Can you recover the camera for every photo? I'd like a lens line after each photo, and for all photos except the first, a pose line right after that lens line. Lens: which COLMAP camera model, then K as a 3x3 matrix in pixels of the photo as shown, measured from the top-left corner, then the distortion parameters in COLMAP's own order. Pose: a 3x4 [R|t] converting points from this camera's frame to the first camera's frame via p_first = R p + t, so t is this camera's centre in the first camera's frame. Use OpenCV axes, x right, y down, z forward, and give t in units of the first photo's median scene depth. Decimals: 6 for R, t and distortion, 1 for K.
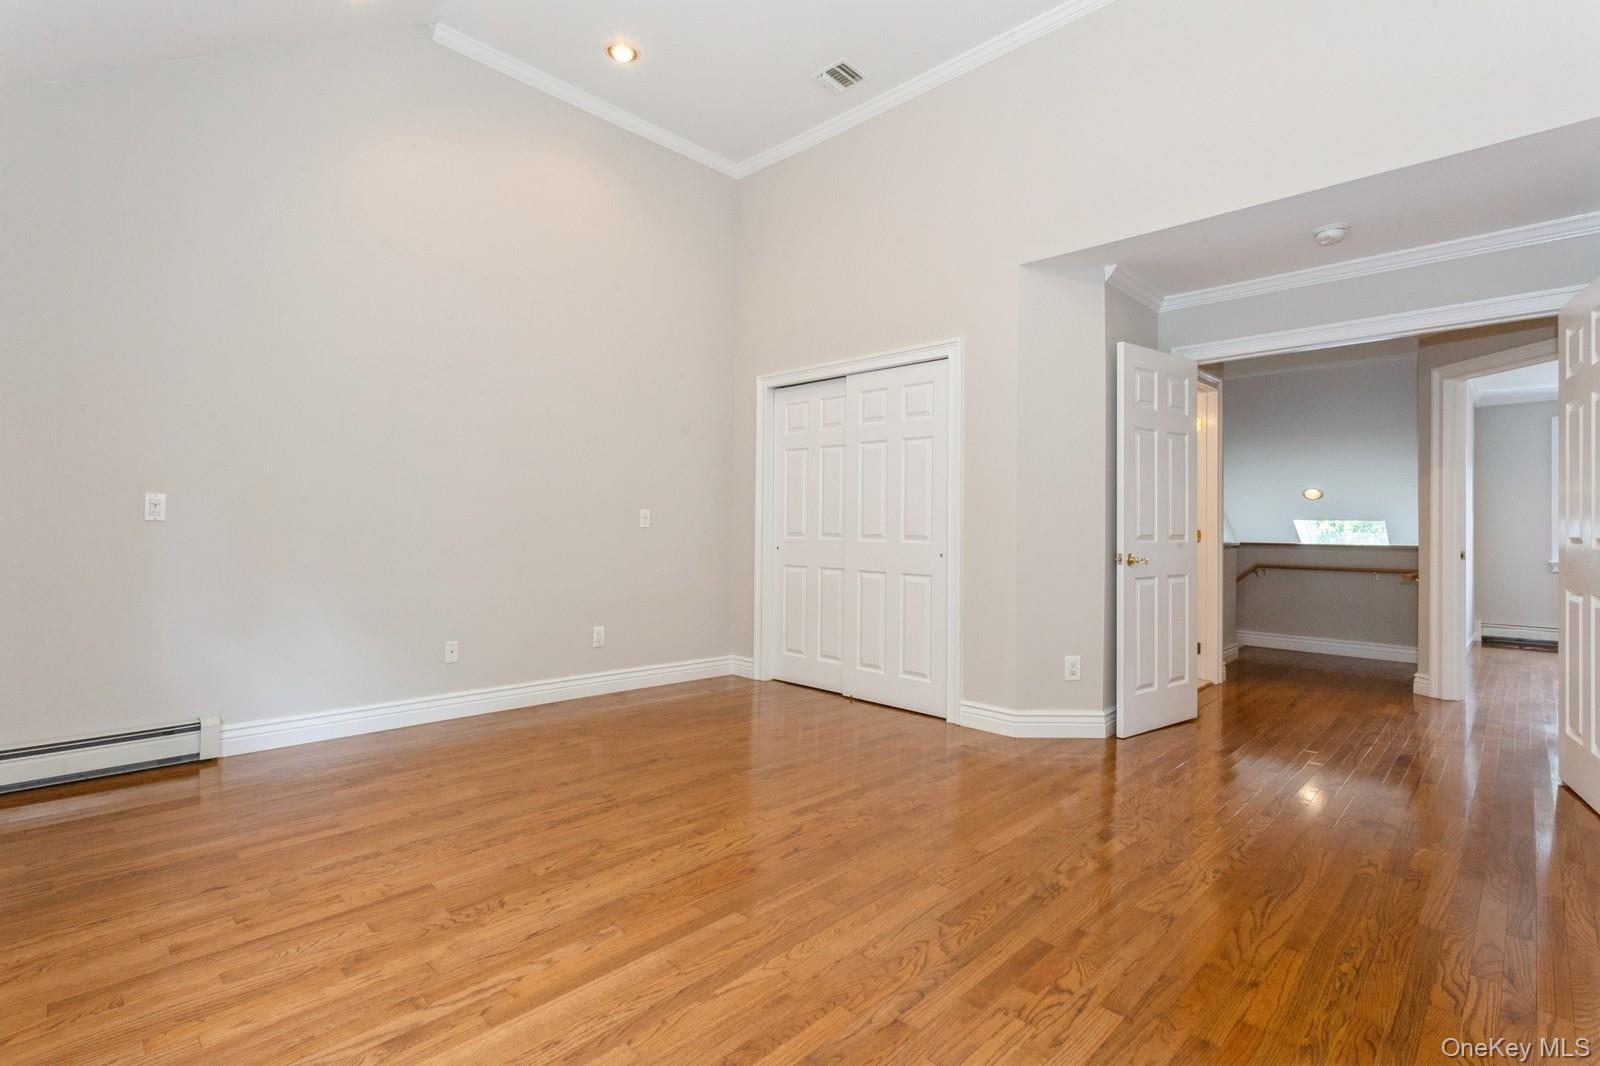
lens RADIAL K [[768.1, 0, 798.7], [0, 768.1, 529.7], [0, 0, 1]] dist [0.002580, -0.000401]
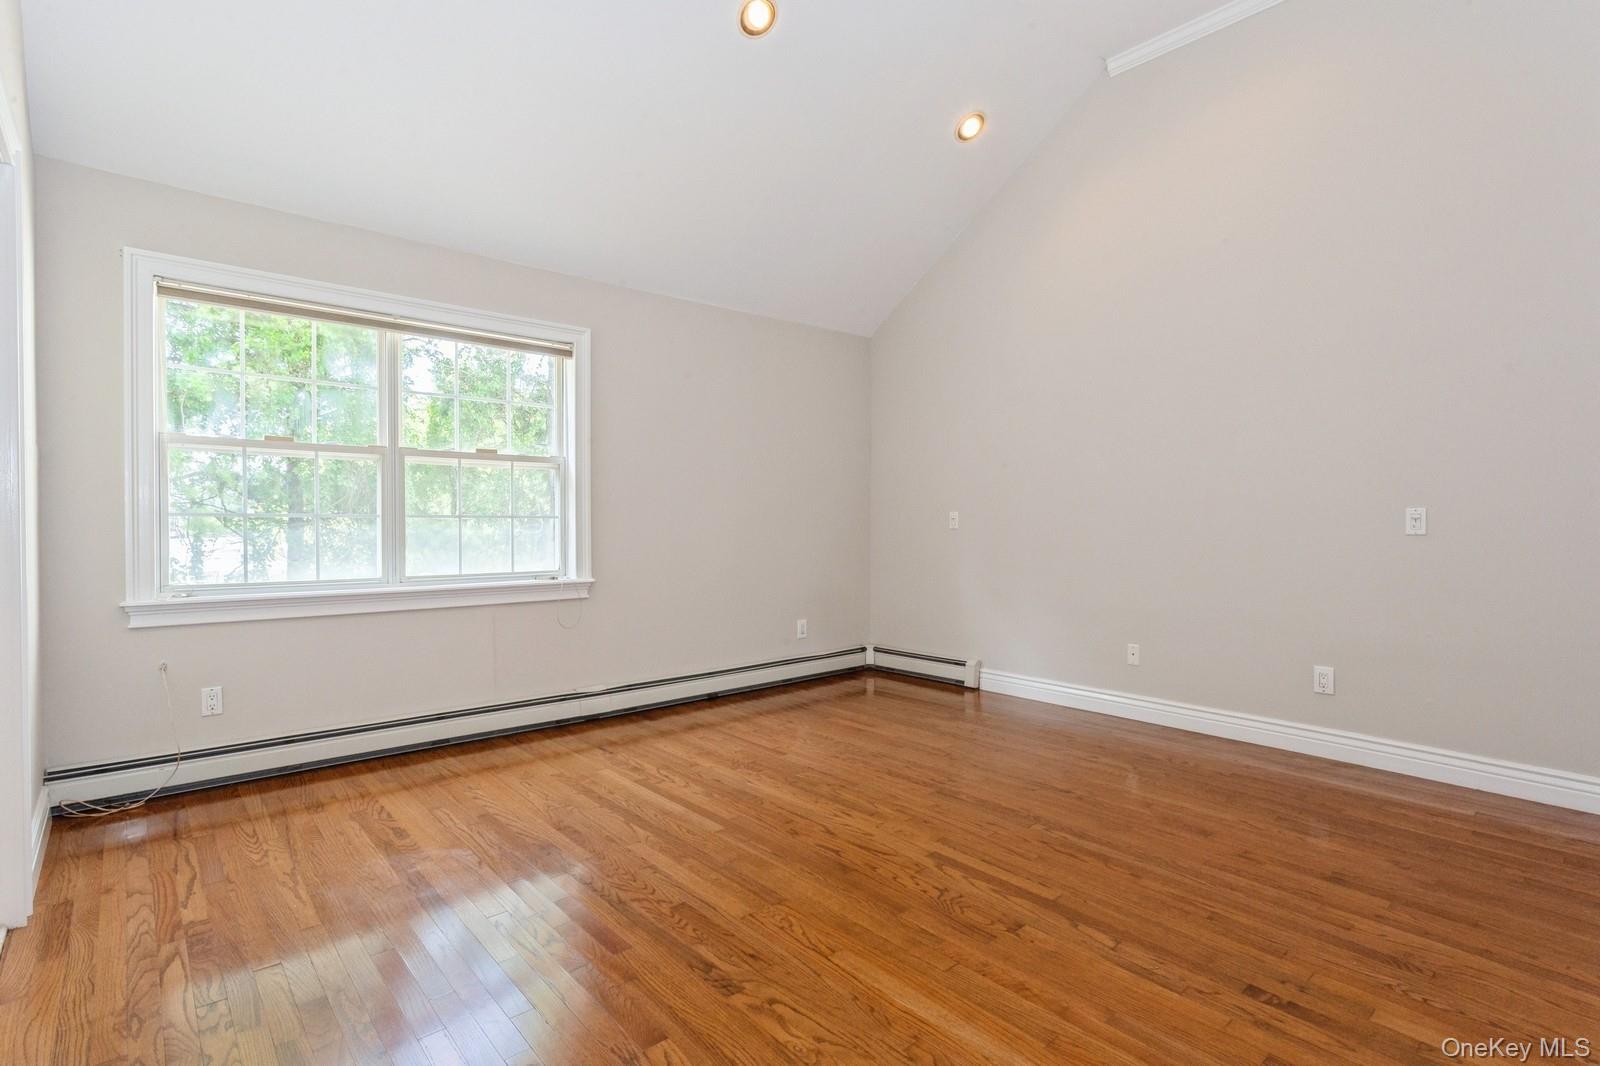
lens RADIAL K [[768.1, 0, 768.8], [0, 768.1, 528.3], [0, 0, 1]] dist [0.002580, -0.000401]
pose [[-0.107591, -0.006029, -0.994177, 1.018551], [-0.004751, 0.999973, -0.005550, -0.002675], [0.994184, 0.004126, -0.107617, 1.021872]]
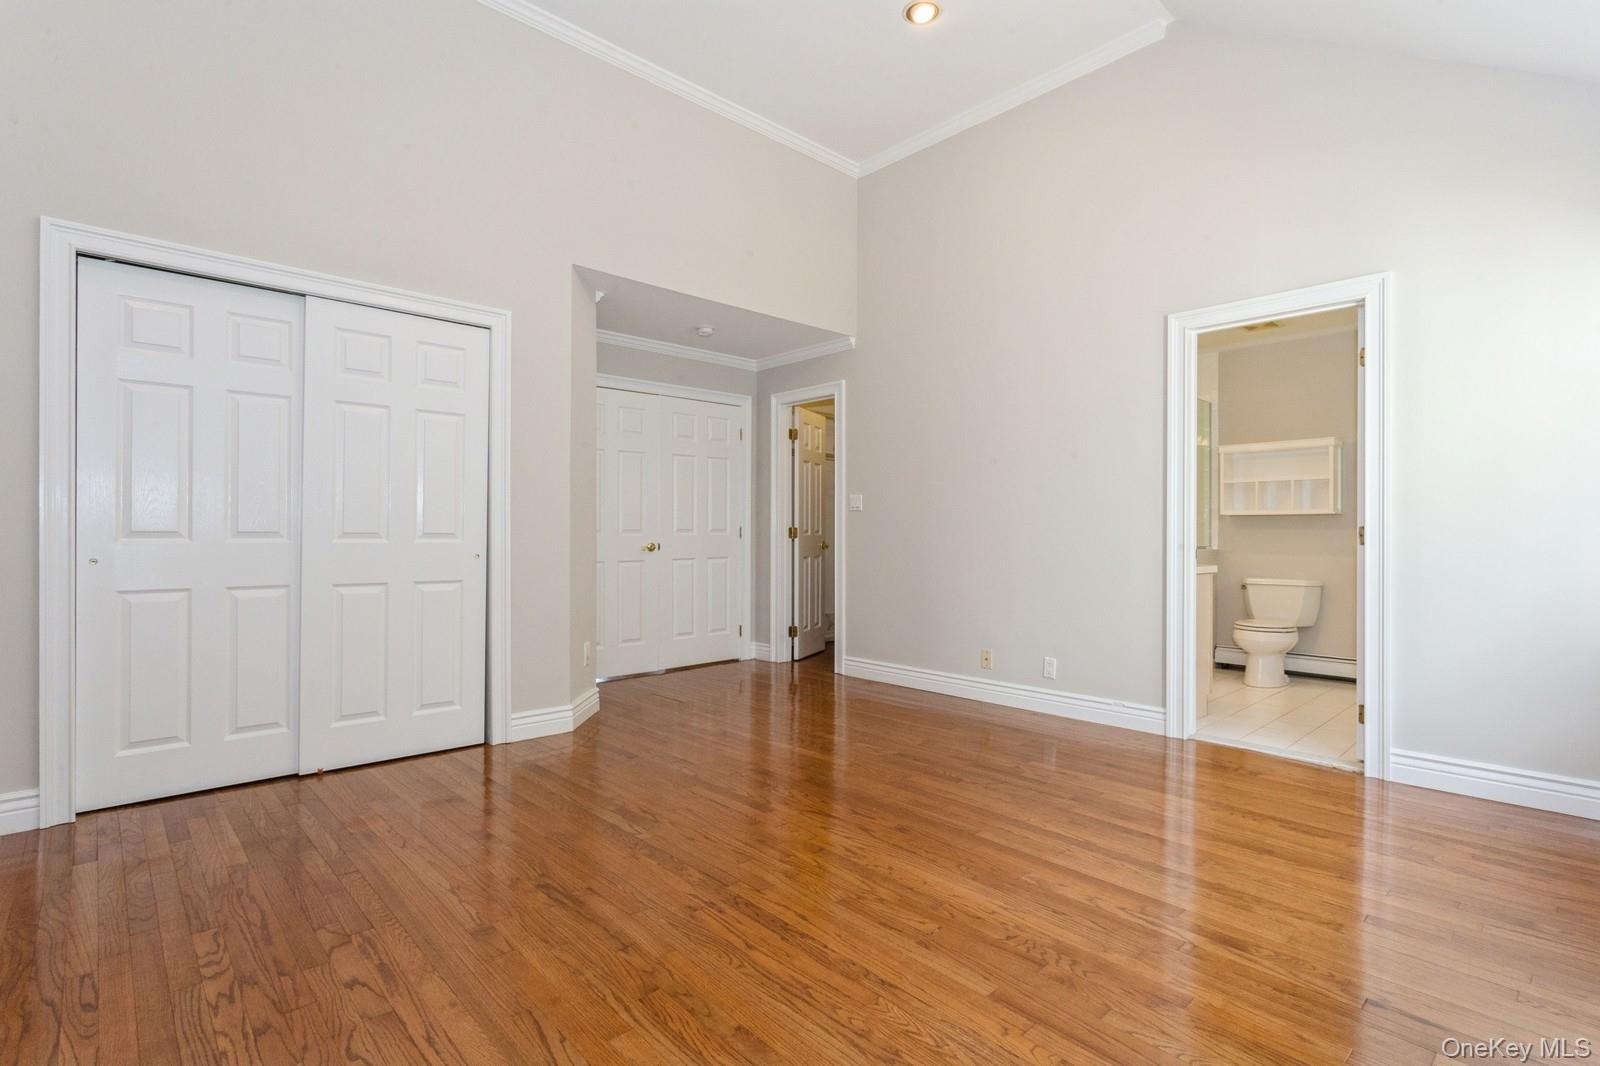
lens RADIAL K [[768.1, 0, 797.8], [0, 768.1, 521.0], [0, 0, 1]] dist [0.002580, -0.000401]
pose [[0.035928, 0.003910, 0.999347, -1.119127], [0.001094, 0.999992, -0.003952, -0.000660], [-0.999354, 0.001235, 0.035924, 1.046650]]
